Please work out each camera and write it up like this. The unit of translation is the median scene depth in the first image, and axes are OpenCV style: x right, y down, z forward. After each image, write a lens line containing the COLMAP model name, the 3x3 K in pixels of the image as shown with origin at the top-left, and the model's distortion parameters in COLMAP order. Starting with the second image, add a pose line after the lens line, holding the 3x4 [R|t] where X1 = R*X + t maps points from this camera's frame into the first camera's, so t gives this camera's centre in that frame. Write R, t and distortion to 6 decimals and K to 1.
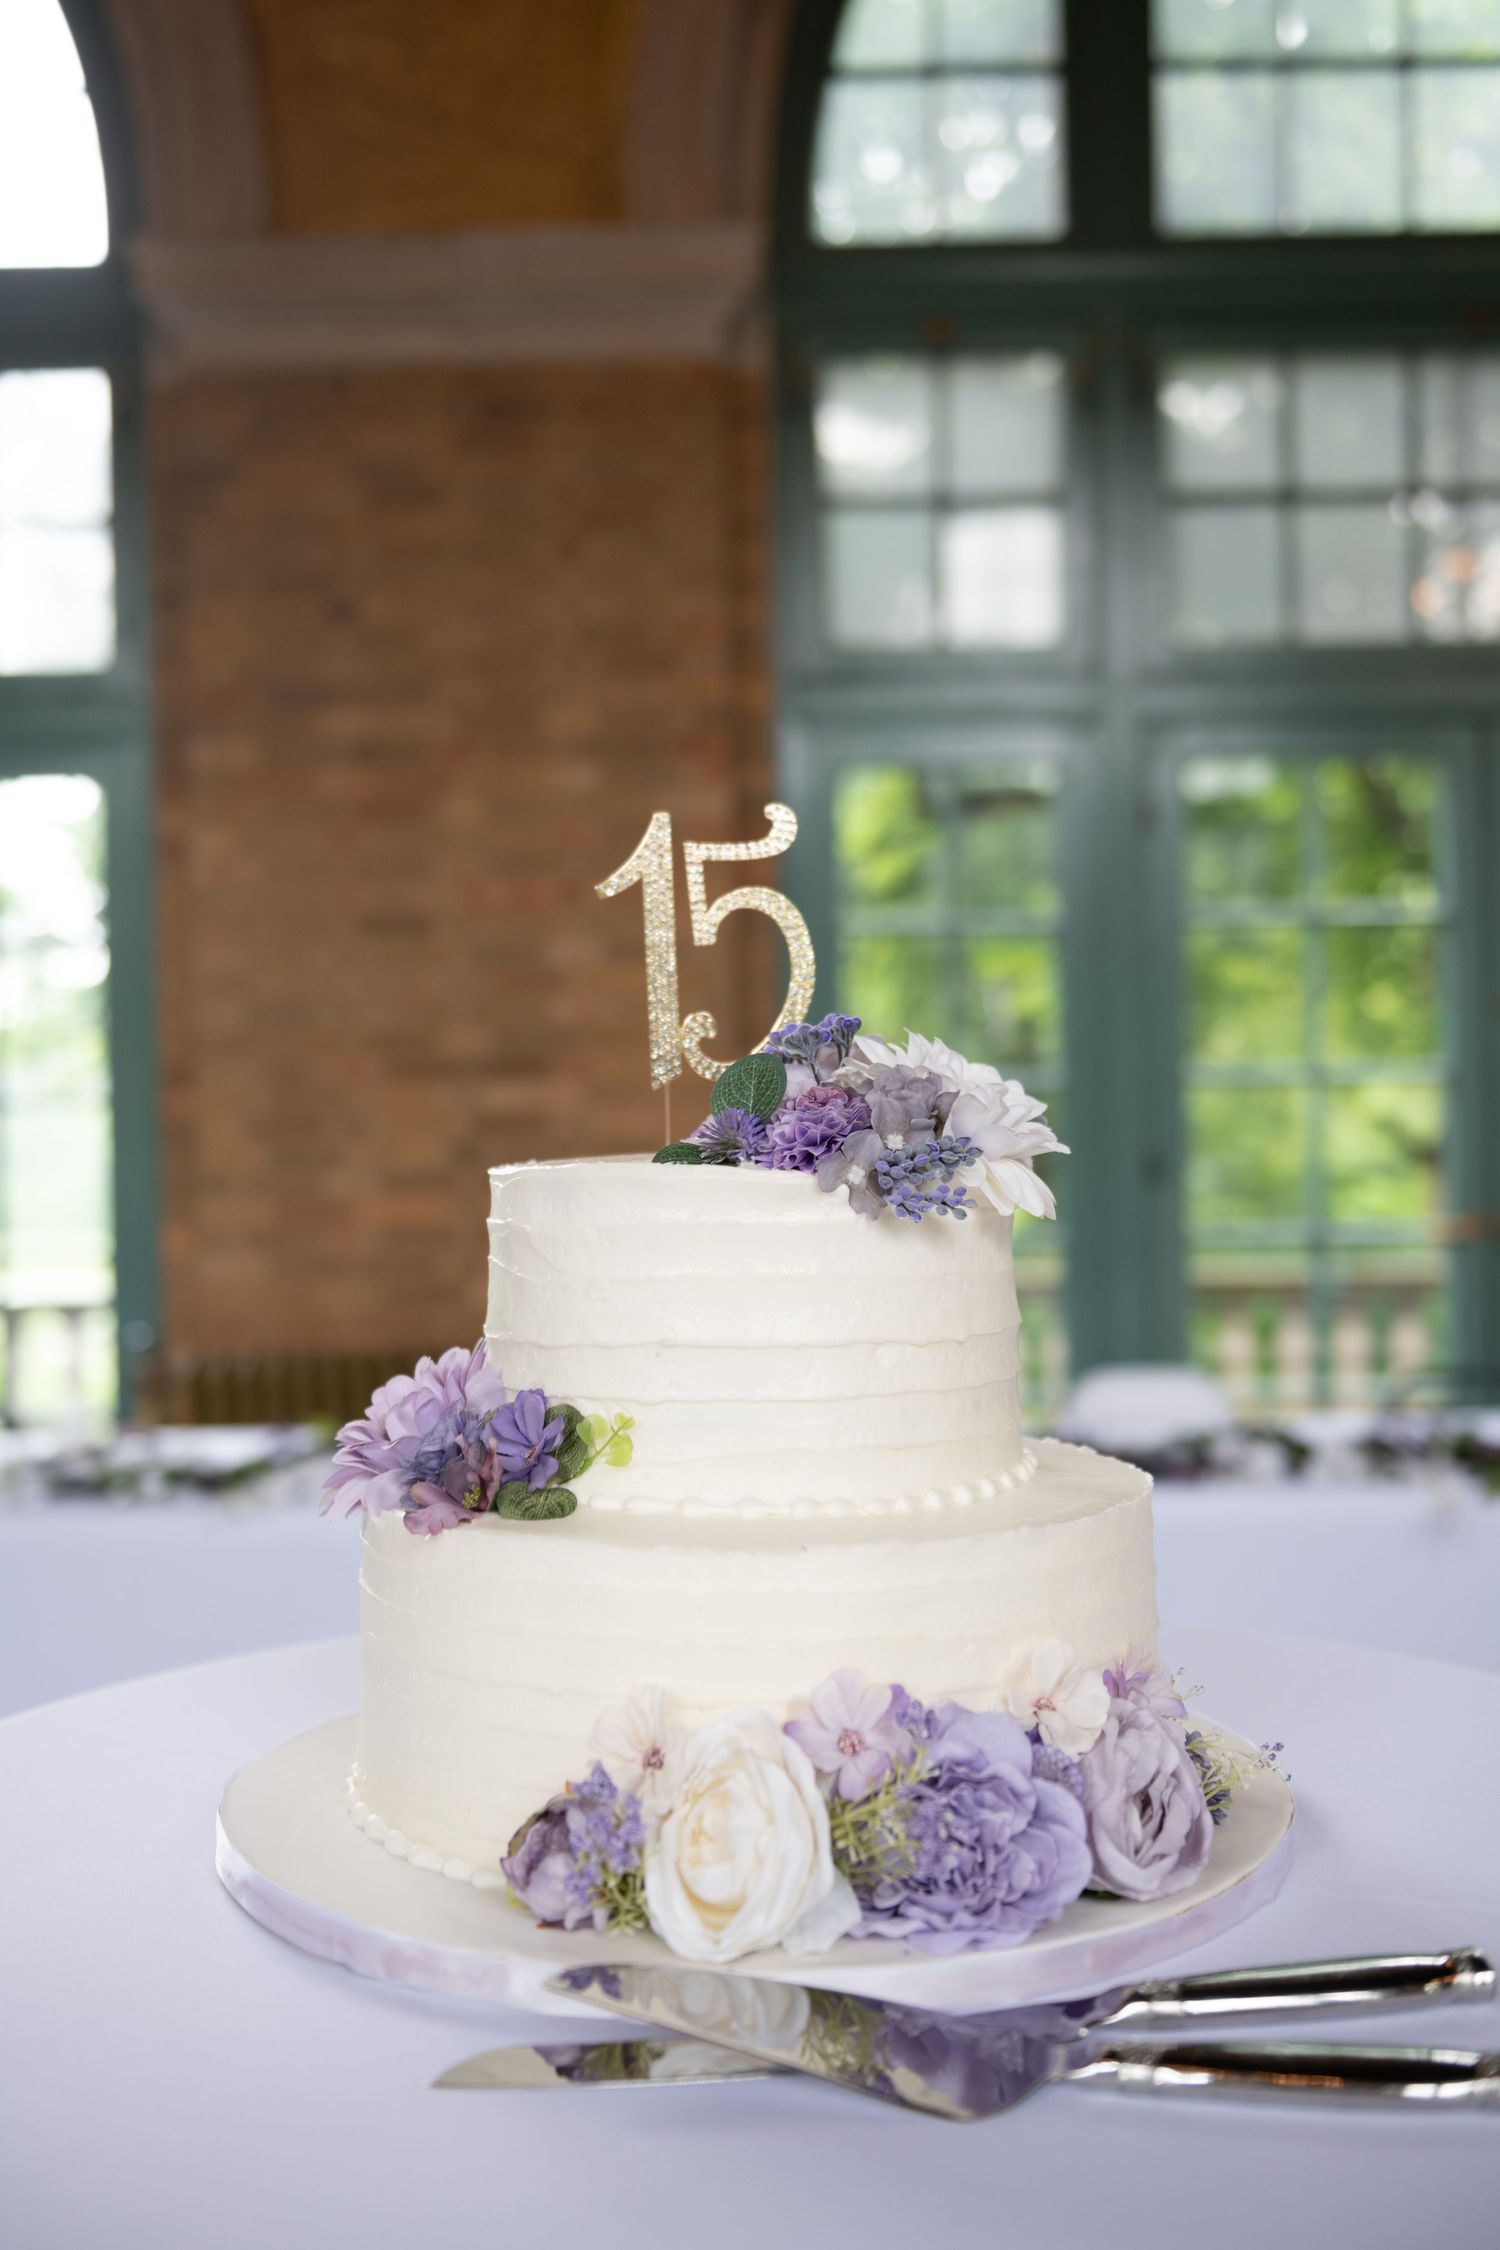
lens RADIAL K [[2322.1, 0, 752.1], [0, 2322.1, 1125.8], [0, 0, 1]] dist [-0.010117, 0.000000]
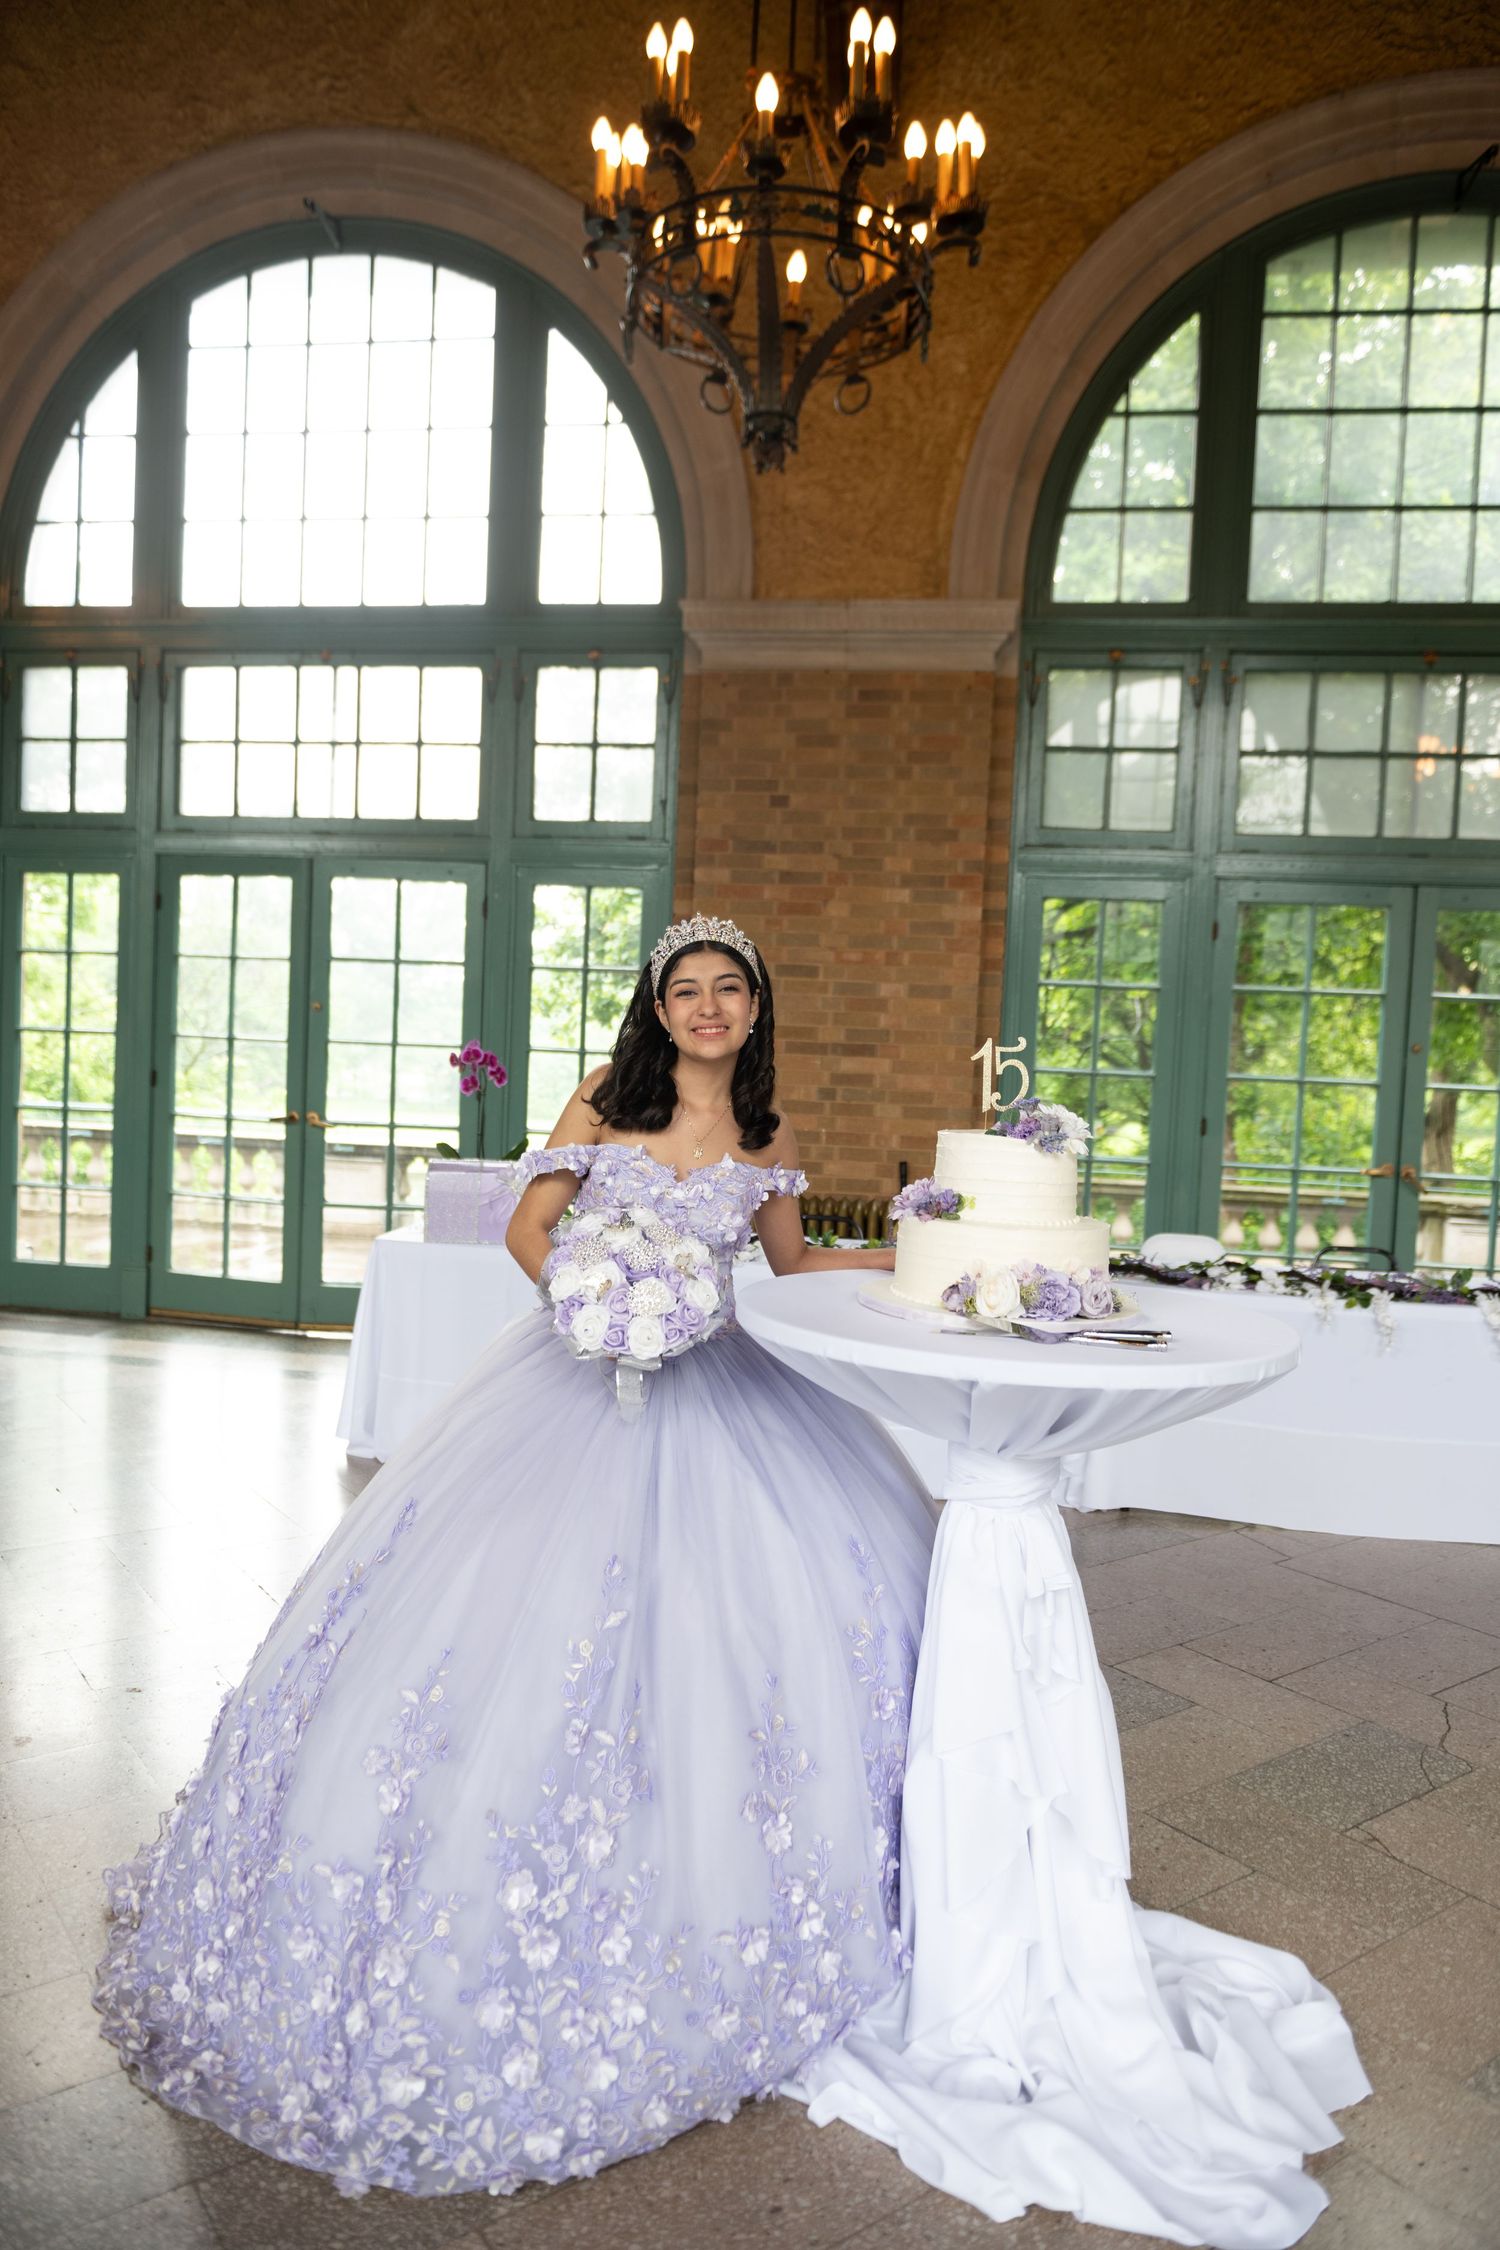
lens RADIAL K [[1519.4, 0, 749.5], [0, 1519.4, 1119.6], [0, 0, 1]] dist [-0.001567, 0.001114]
pose [[0.987758, 0.065798, -0.141435, -0.010584], [-0.060820, 0.997377, 0.039242, -0.012362], [0.143646, -0.030160, 0.989169, -0.232712]]
